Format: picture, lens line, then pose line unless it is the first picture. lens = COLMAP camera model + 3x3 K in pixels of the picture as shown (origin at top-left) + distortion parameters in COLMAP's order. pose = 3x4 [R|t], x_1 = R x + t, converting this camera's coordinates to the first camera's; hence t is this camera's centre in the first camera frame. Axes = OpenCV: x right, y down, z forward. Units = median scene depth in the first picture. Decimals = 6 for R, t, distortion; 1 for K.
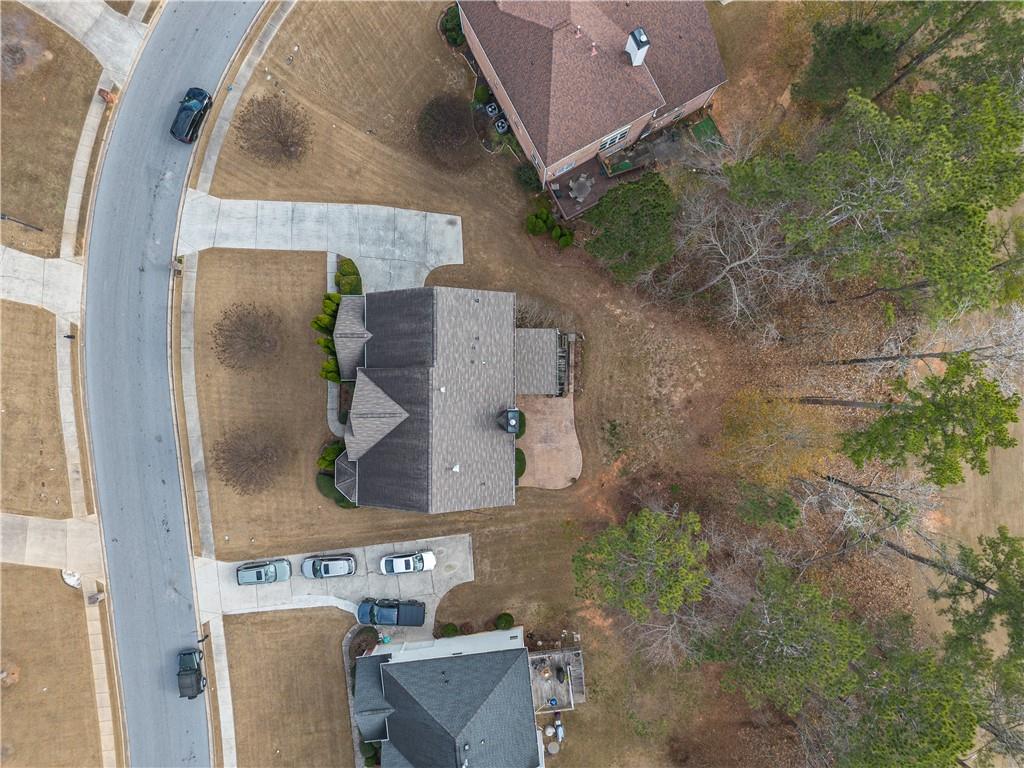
lens RADIAL K [[726.5, 0, 512.0], [0, 726.5, 384.0], [0, 0, 1]] dist [0.064955, -0.056721]
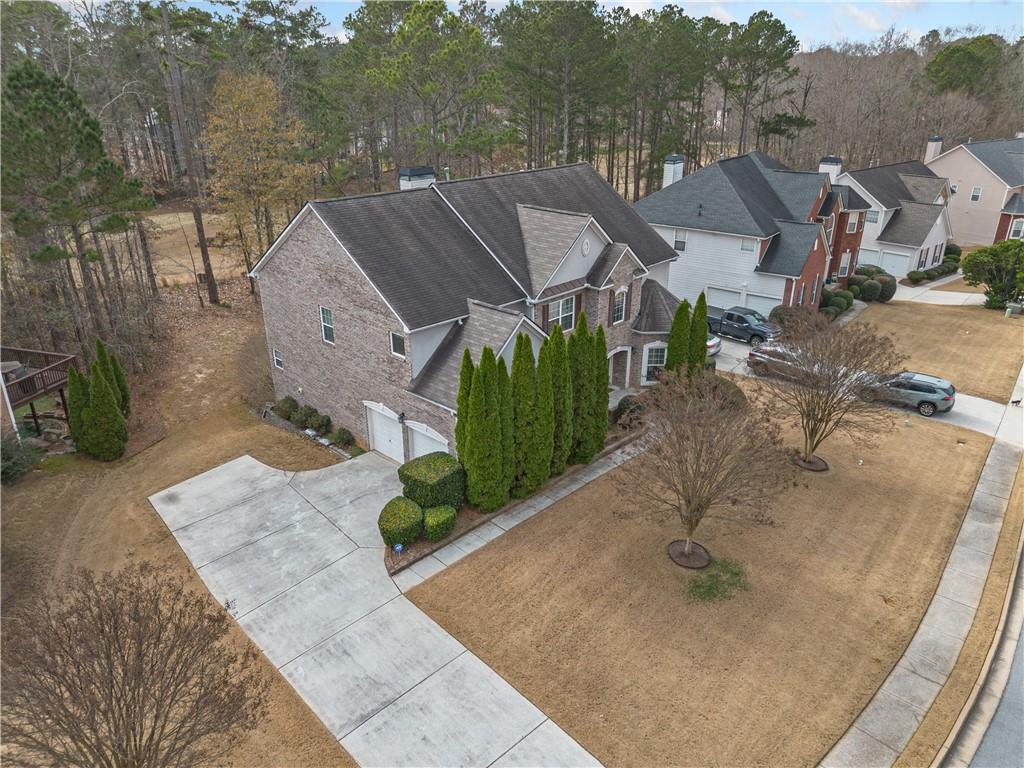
lens RADIAL K [[726.5, 0, 512.0], [0, 726.5, 384.0], [0, 0, 1]] dist [0.064955, -0.056721]
pose [[-0.717825, -0.268952, 0.642177, -0.488875], [0.696219, -0.280446, 0.660779, -0.348256], [0.002378, 0.921420, 0.388561, 0.762871]]
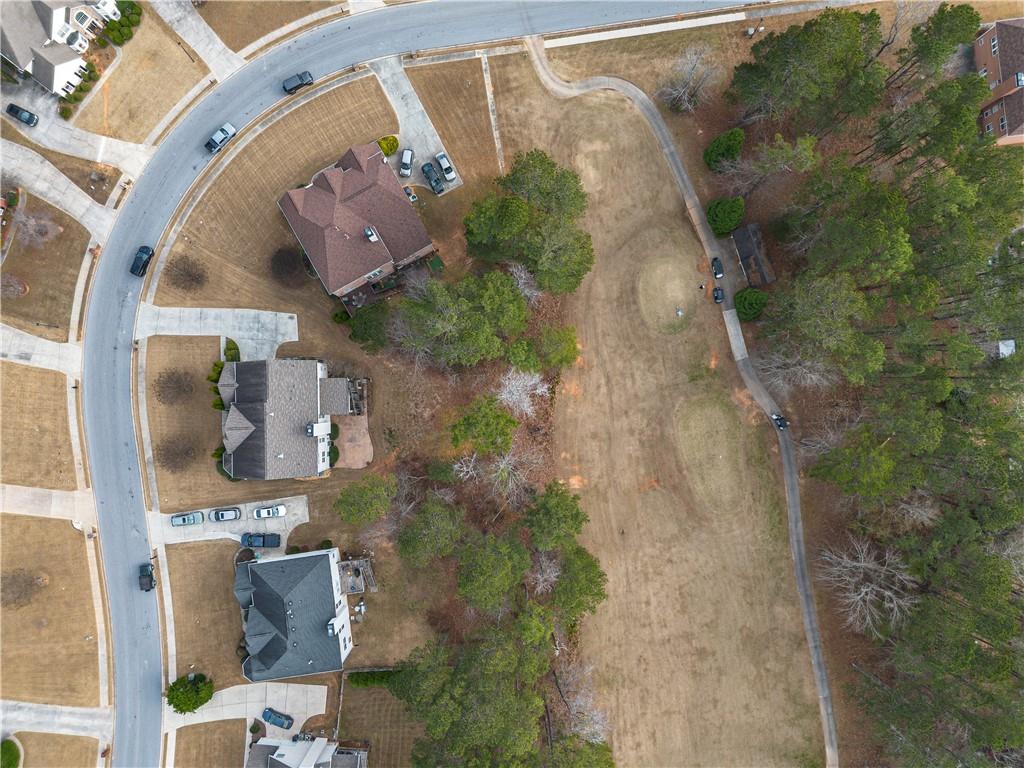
lens RADIAL K [[726.5, 0, 512.0], [0, 726.5, 384.0], [0, 0, 1]] dist [0.064955, -0.056721]
pose [[0.999791, -0.020352, -0.001919, 0.446936], [0.020332, 0.999742, -0.010107, -0.032659], [0.002125, 0.010066, 0.999947, -0.757635]]
